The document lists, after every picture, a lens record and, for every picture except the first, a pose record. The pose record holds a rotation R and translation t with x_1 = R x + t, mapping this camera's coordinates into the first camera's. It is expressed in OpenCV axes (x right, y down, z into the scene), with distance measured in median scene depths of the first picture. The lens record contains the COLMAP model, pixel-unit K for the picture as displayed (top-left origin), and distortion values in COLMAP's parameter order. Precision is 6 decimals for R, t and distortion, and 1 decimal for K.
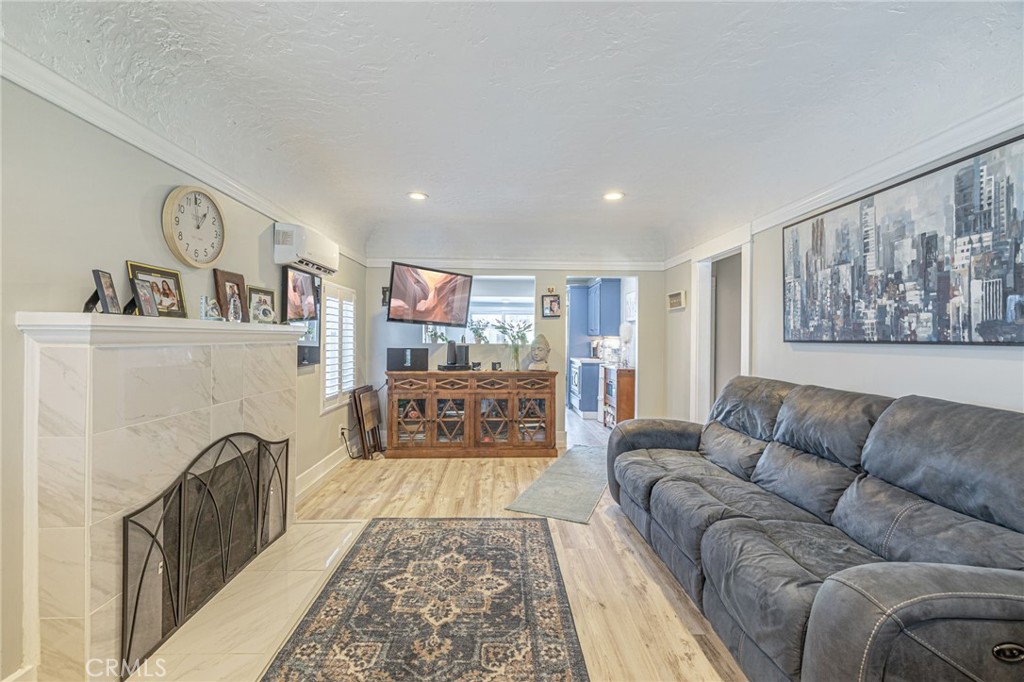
lens RADIAL K [[455.9, 0, 511.4], [0, 455.9, 339.1], [0, 0, 1]] dist [-0.000348, 0.000033]
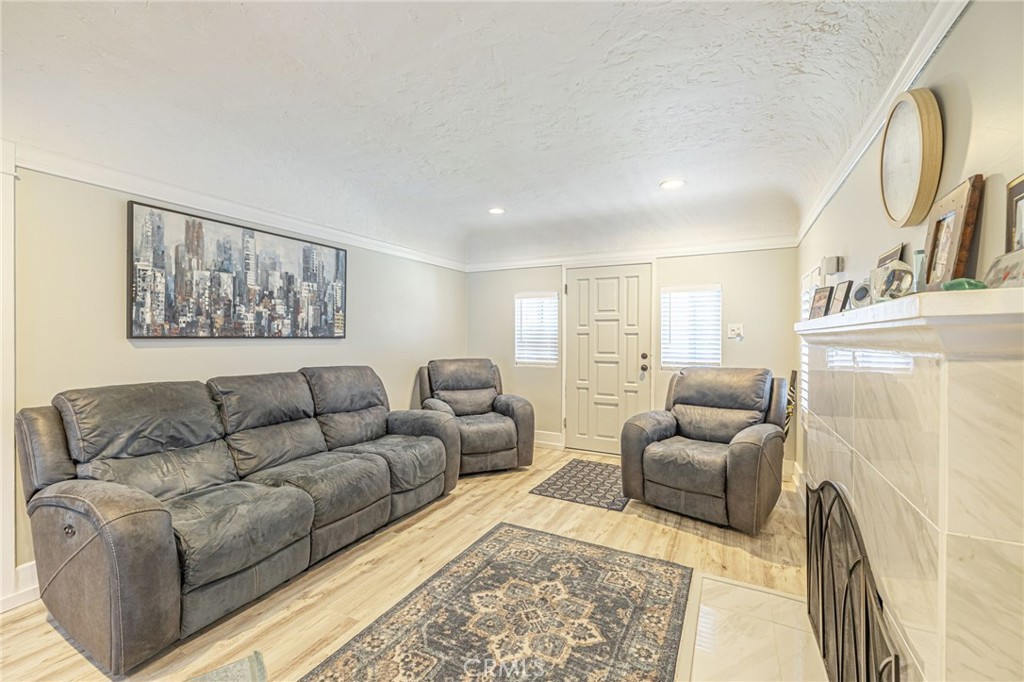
lens RADIAL K [[419.9, 0, 510.6], [0, 419.9, 336.3], [0, 0, 1]] dist [0.000052, 0.000021]
pose [[-0.881154, -0.006627, 0.472783, -0.489071], [-0.006642, 0.999977, 0.001638, -0.003734], [-0.472782, -0.001697, -0.881178, 1.744020]]
